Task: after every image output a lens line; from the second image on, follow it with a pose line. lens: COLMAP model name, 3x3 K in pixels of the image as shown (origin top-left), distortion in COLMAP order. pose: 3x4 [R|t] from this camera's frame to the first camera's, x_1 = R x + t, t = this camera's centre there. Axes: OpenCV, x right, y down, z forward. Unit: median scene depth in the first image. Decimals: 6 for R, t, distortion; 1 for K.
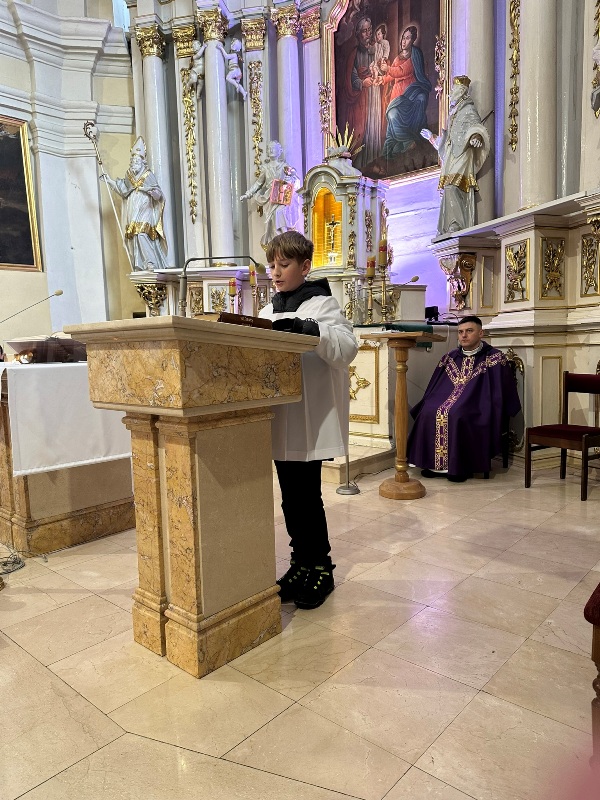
lens RADIAL K [[554.4, 0, 307.1], [0, 554.4, 414.3], [0, 0, 1]] dist [0.076572, -0.132789]
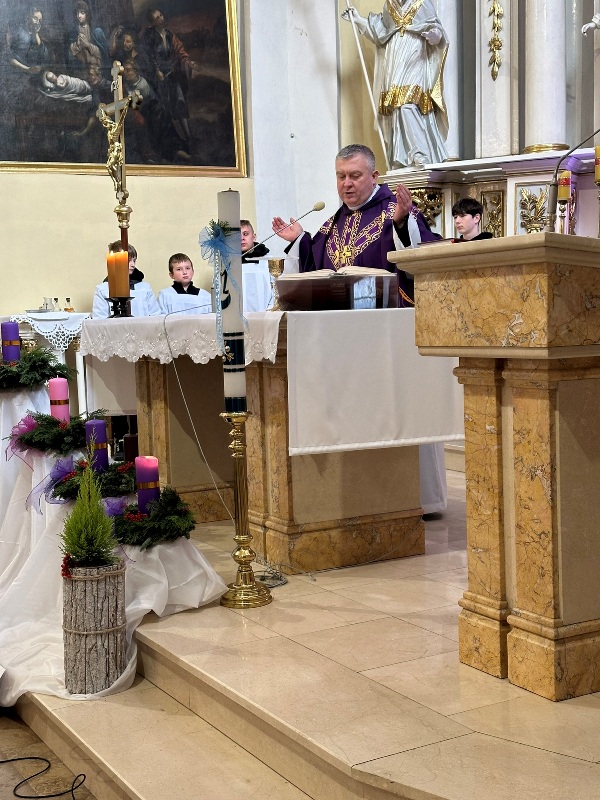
lens RADIAL K [[1116.8, 0, 301.2], [0, 1116.8, 410.2], [0, 0, 1]] dist [0.186561, -0.360400]
pose [[0.946475, 0.025036, -0.321806, -0.008377], [-0.034218, 0.999152, -0.022905, 0.031618], [0.320959, 0.032691, 0.946529, -0.159951]]
